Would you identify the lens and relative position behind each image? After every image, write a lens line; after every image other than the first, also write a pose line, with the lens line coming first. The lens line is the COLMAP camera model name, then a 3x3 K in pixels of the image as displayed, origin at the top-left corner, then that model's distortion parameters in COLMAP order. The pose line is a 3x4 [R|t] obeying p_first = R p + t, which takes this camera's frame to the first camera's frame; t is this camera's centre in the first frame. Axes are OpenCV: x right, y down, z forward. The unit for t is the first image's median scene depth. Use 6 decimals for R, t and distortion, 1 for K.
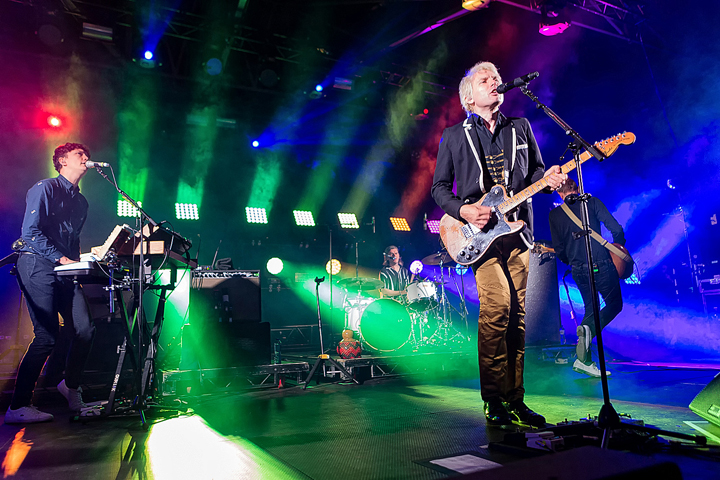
lens RADIAL K [[515.4, 0, 366.2], [0, 515.4, 238.1], [0, 0, 1]] dist [0.001838, 0.000591]
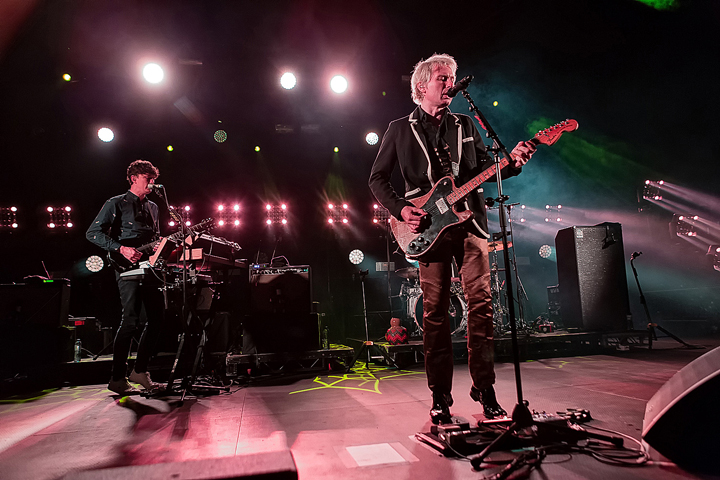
lens RADIAL K [[493.7, 0, 365.8], [0, 493.7, 243.2], [0, 0, 1]] dist [-0.018231, -0.000411]
pose [[0.969623, -0.041103, -0.241125, 0.196314], [0.051523, 0.997984, 0.037065, -0.023004], [0.239115, -0.048363, 0.969786, -0.004766]]
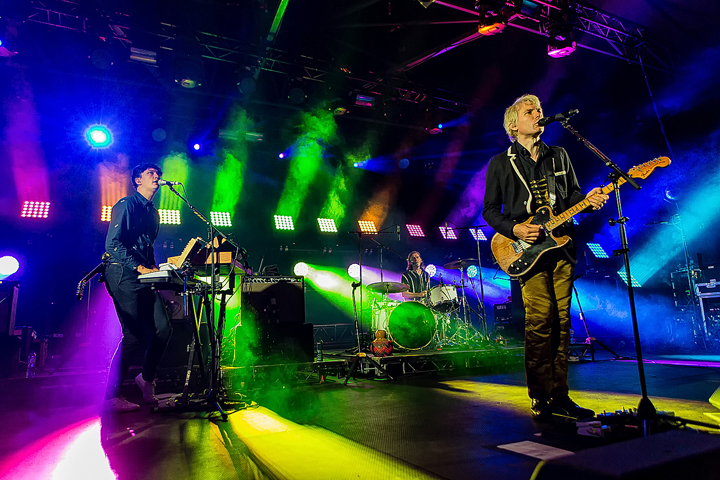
lens RADIAL K [[490.7, 0, 366.0], [0, 490.7, 238.2], [0, 0, 1]] dist [-0.007996, 0.003190]
pose [[0.999989, 0.001877, -0.004408, -0.076159], [-0.001893, 0.999992, -0.003650, -0.016764], [0.004401, 0.003659, 0.999984, -0.053385]]
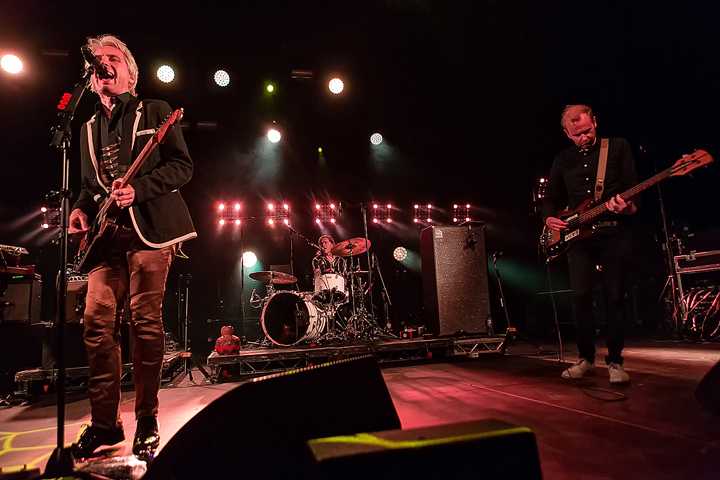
lens RADIAL K [[490.7, 0, 366.0], [0, 490.7, 238.2], [0, 0, 1]] dist [-0.007996, 0.003190]
pose [[0.976802, -0.050527, -0.208096, 0.536195], [0.057947, 0.997877, 0.029716, -0.005612], [0.206153, -0.041085, 0.977657, 0.169207]]
